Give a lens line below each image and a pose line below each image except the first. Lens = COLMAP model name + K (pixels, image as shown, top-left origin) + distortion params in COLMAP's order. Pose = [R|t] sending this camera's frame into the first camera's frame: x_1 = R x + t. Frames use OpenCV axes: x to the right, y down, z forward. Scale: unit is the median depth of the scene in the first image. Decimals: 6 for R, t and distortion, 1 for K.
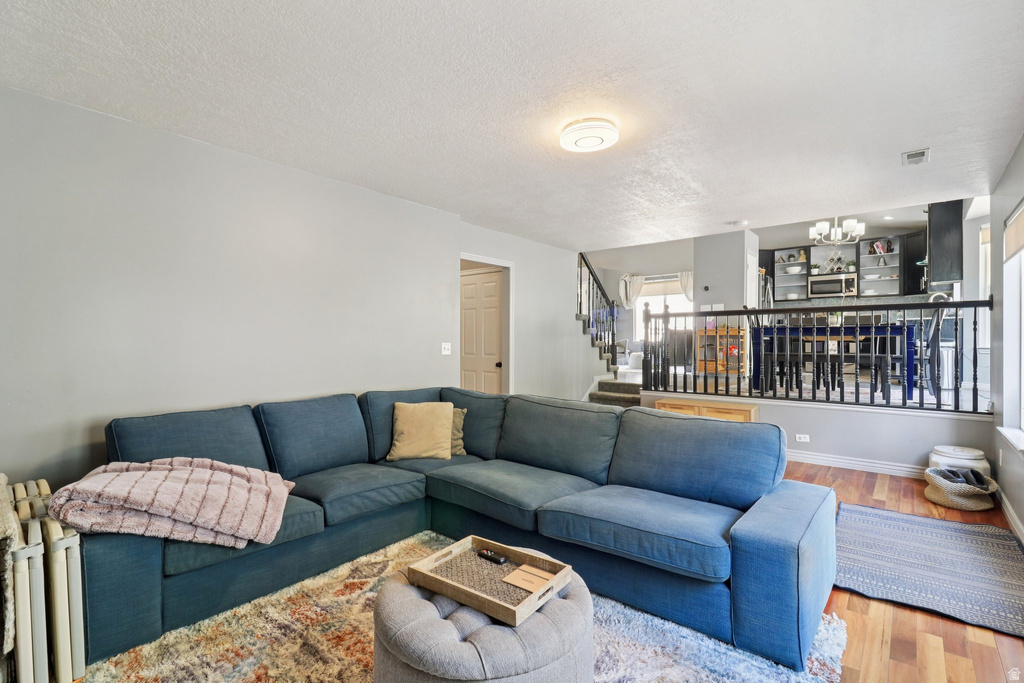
lens RADIAL K [[474.8, 0, 505.5], [0, 474.8, 338.2], [0, 0, 1]] dist [0.015509, -0.009296]
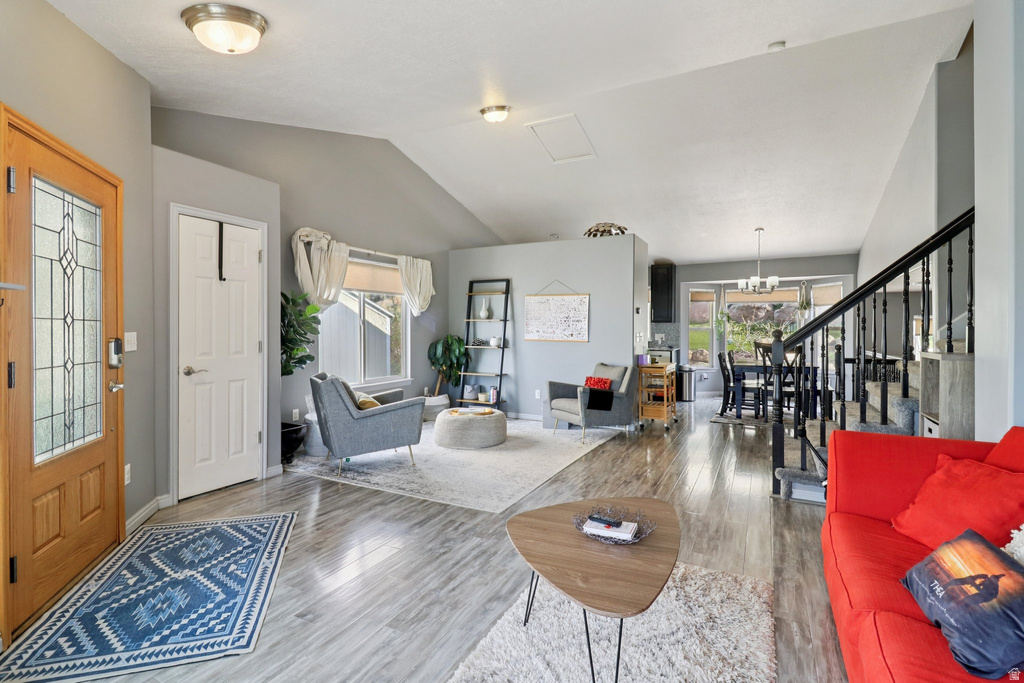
lens RADIAL K [[474.8, 0, 508.0], [0, 474.8, 336.5], [0, 0, 1]] dist [0.015509, -0.009296]
pose [[-0.202187, -0.013264, 0.979257, -0.305612], [-0.003642, 0.999912, 0.012792, -0.081633], [-0.979340, -0.000980, -0.202218, 1.528371]]
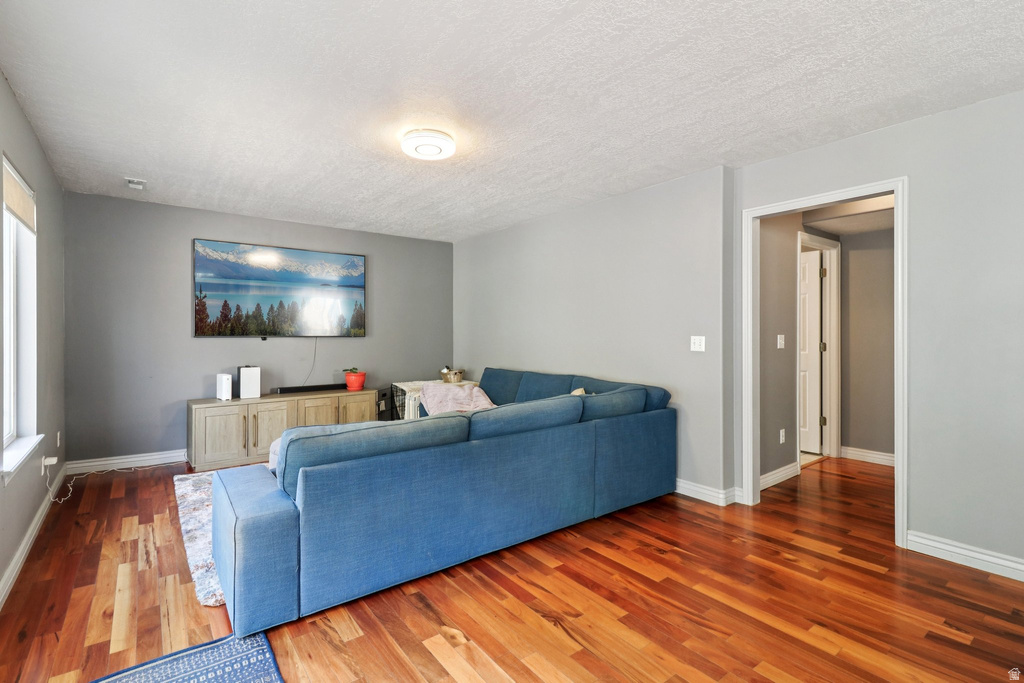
lens RADIAL K [[474.8, 0, 519.2], [0, 474.8, 339.7], [0, 0, 1]] dist [0.015509, -0.009296]
pose [[-0.206589, 0.014857, -0.978315, 0.455661], [0.000436, 0.999886, 0.015092, 0.001555], [0.978428, 0.002692, -0.206572, 0.544310]]
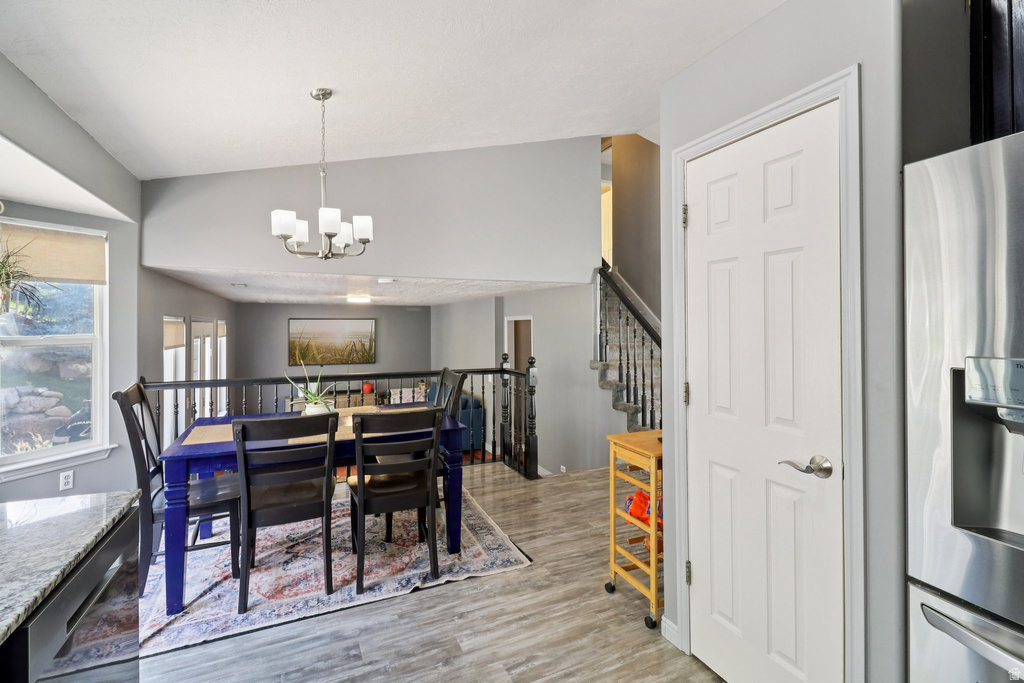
lens RADIAL K [[474.8, 0, 508.2], [0, 474.8, 326.5], [0, 0, 1]] dist [0.015509, -0.009296]
pose [[-0.439701, 0.001847, -0.898143, 0.849204], [0.004037, 0.999992, 0.000080, -0.101296], [0.898135, -0.003590, -0.439704, 1.119399]]
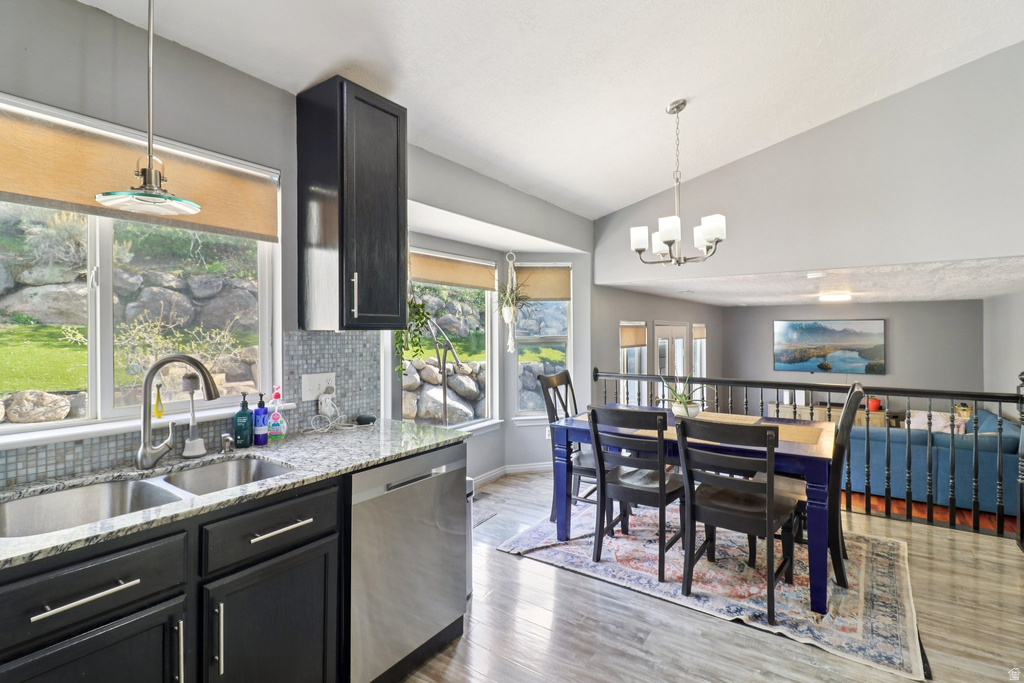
lens RADIAL K [[474.8, 0, 508.3], [0, 474.8, 333.8], [0, 0, 1]] dist [0.015509, -0.009296]
pose [[-0.996667, 0.005006, -0.081424, 0.743915], [0.004622, 0.999977, 0.004905, -0.101178], [0.081446, 0.004512, -0.996668, 1.204619]]
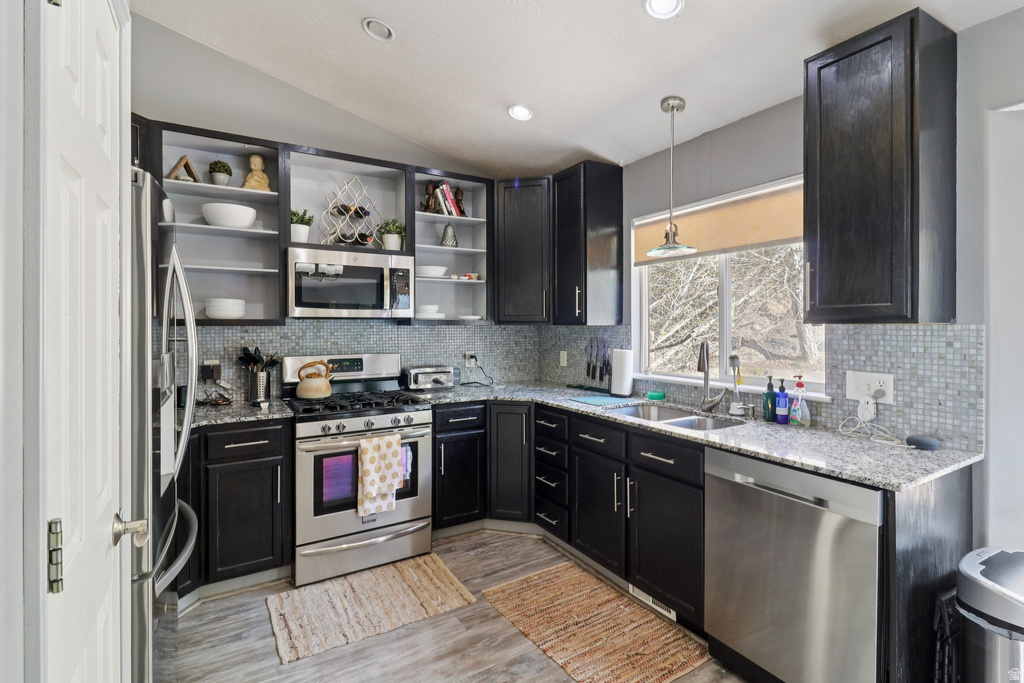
lens RADIAL K [[474.8, 0, 522.5], [0, 474.8, 327.9], [0, 0, 1]] dist [0.015509, -0.009296]
pose [[0.314810, -0.000376, 0.949155, 0.514695], [0.001206, 0.999999, -0.000004, -0.100294], [-0.949154, 0.001146, 0.314810, 0.986340]]
